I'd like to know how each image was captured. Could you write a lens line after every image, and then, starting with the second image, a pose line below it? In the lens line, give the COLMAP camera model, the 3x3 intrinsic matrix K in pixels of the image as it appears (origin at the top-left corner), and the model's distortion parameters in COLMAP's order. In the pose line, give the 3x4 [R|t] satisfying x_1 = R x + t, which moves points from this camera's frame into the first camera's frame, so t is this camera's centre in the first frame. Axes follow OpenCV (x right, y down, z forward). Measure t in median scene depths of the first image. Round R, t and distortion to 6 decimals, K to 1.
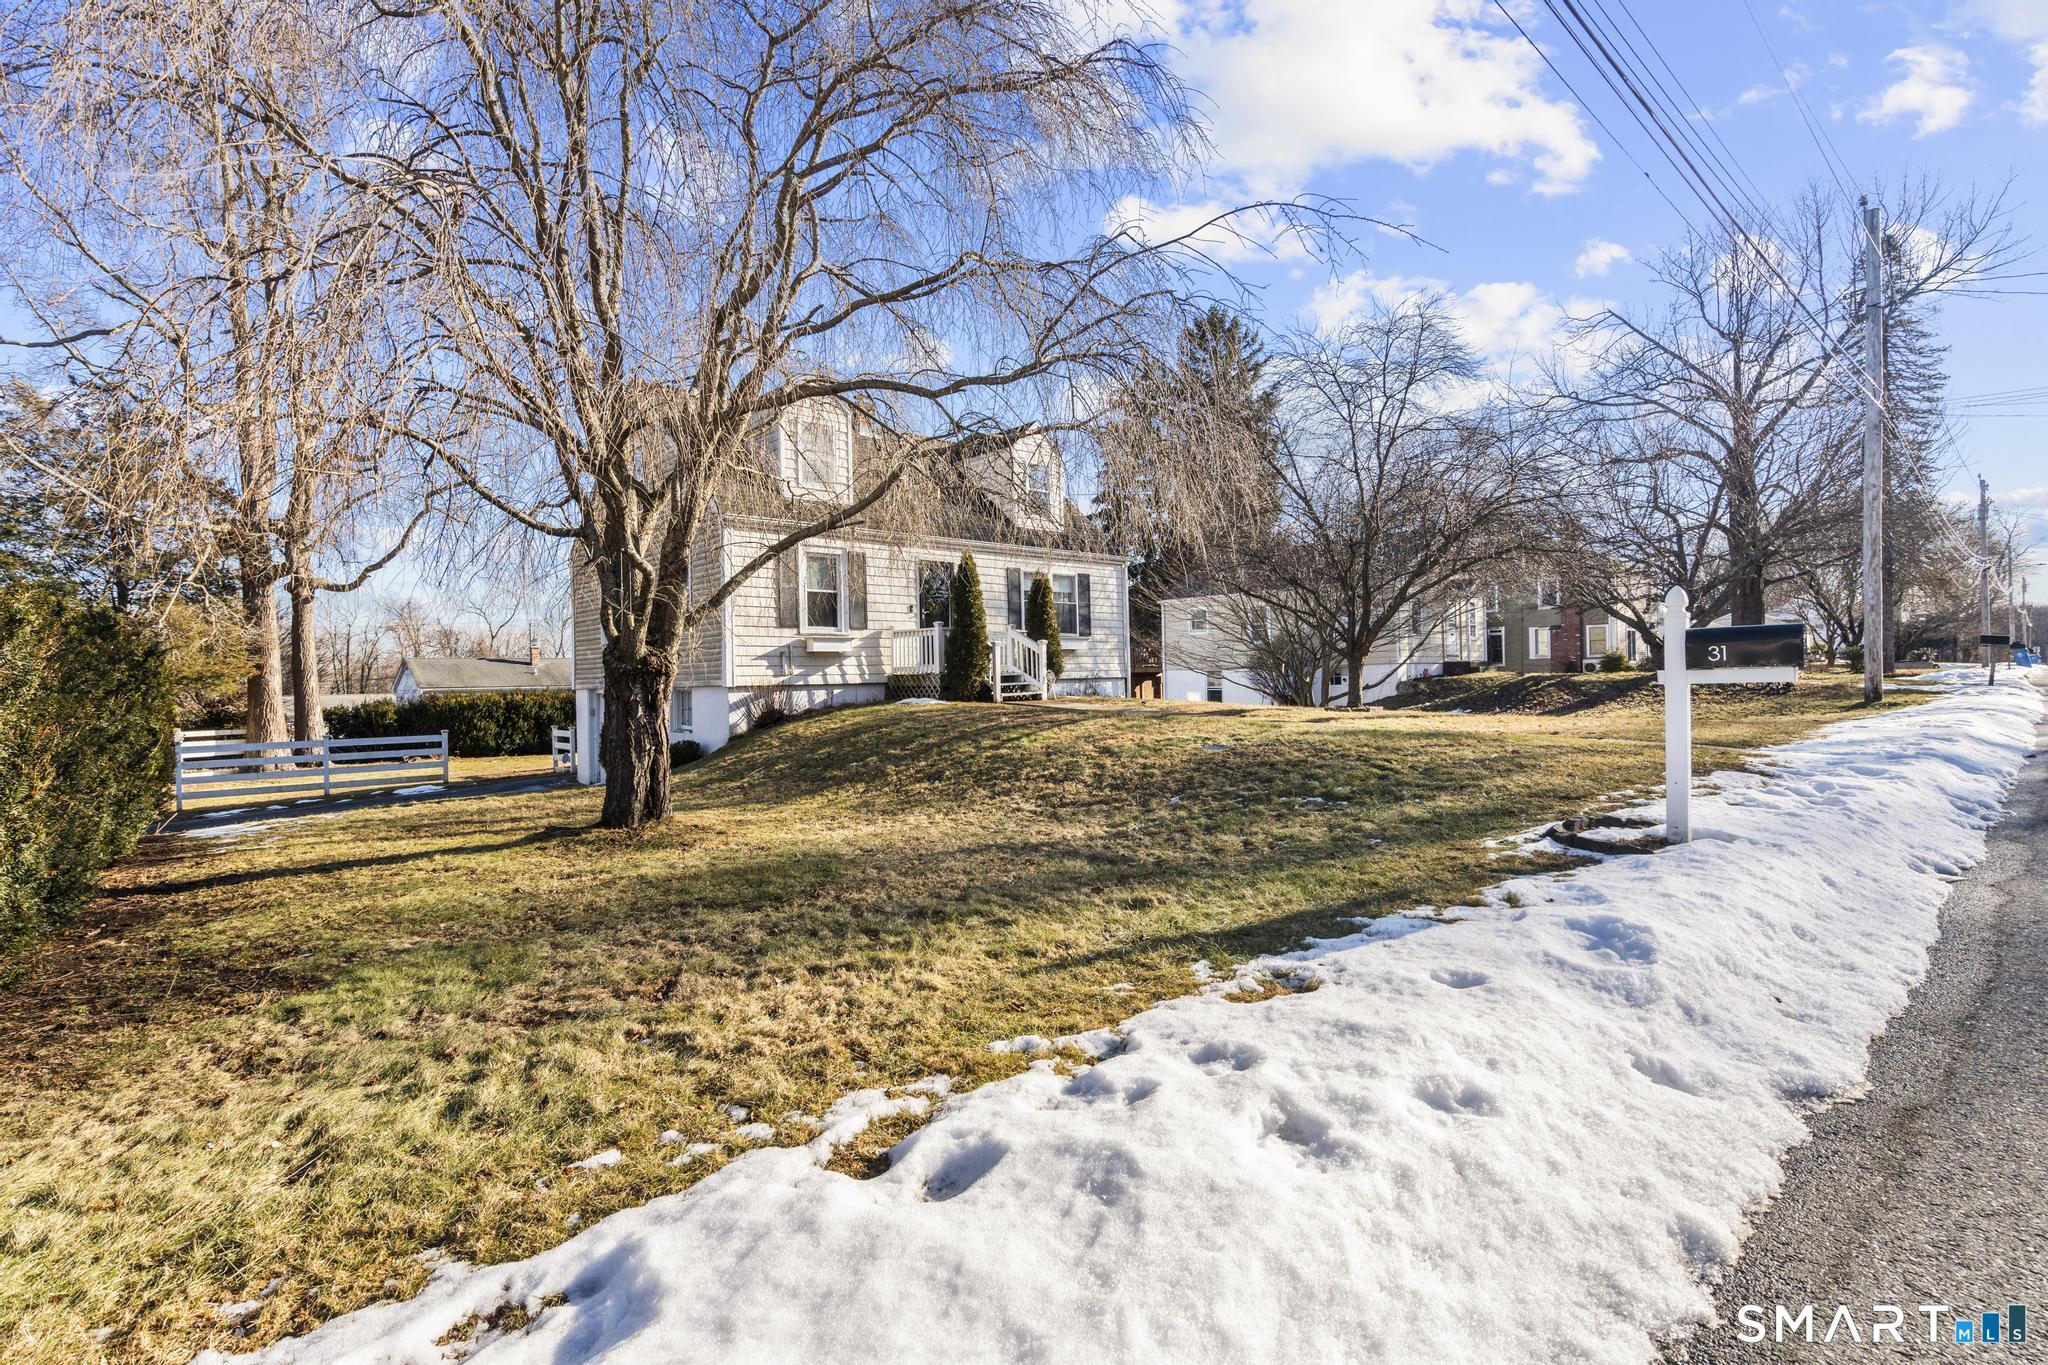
lens RADIAL K [[939.1, 0, 1022.8], [0, 939.1, 676.0], [0, 0, 1]] dist [0.000088, 0.000002]
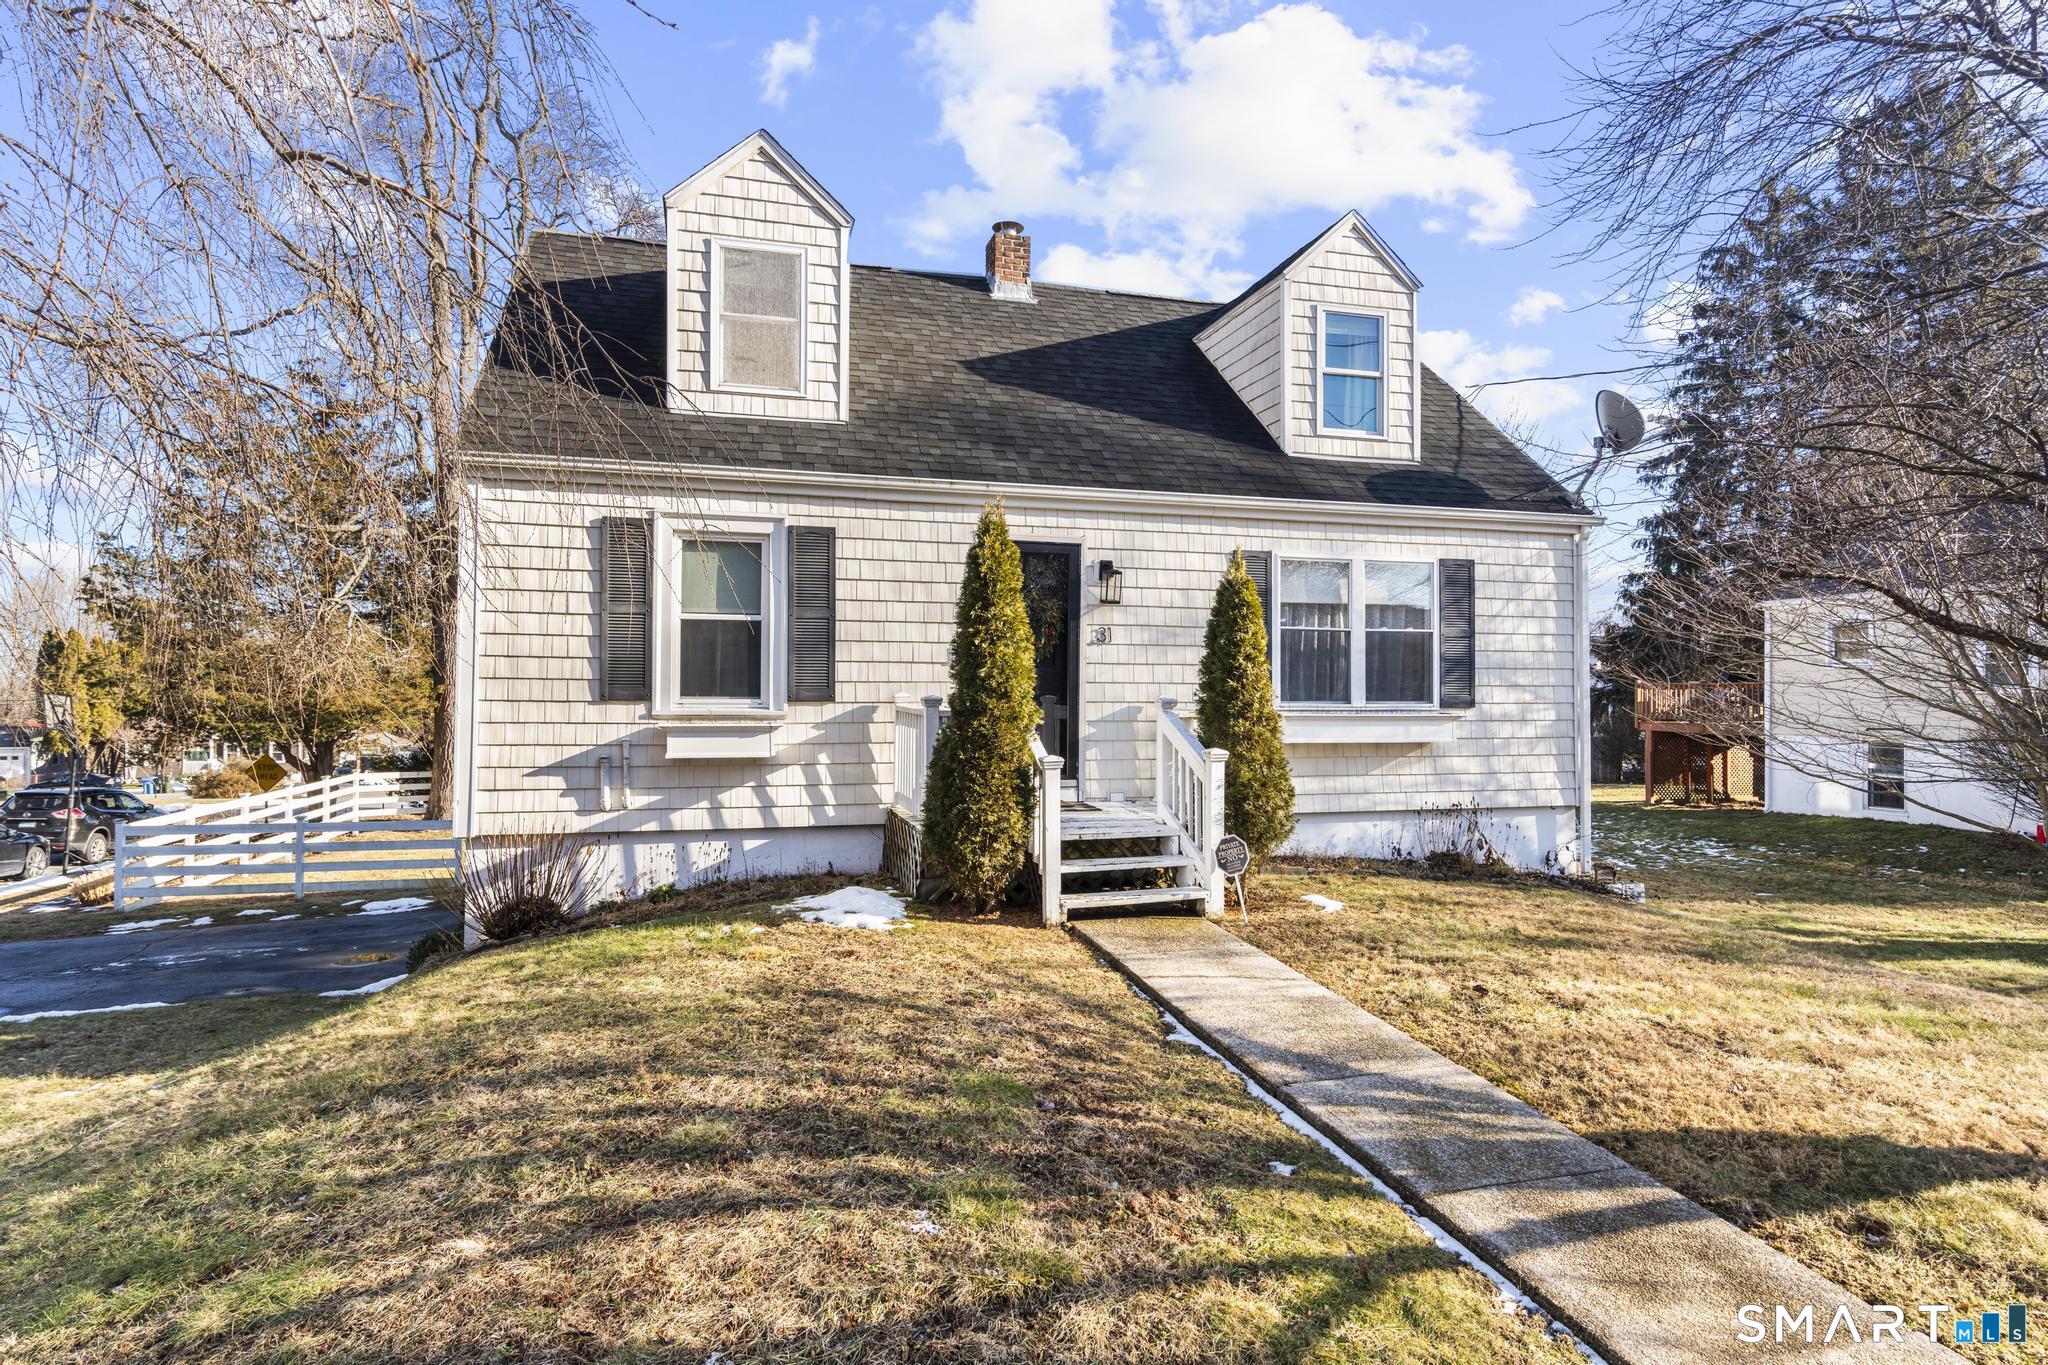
lens RADIAL K [[1116.5, 0, 1028.8], [0, 1116.5, 684.2], [0, 0, 1]] dist [-0.006027, -0.000890]
pose [[0.890020, 0.013355, -0.455725, 0.153678], [-0.019449, 0.999773, -0.008684, -0.056528], [0.455506, 0.016592, 0.890078, 0.594110]]
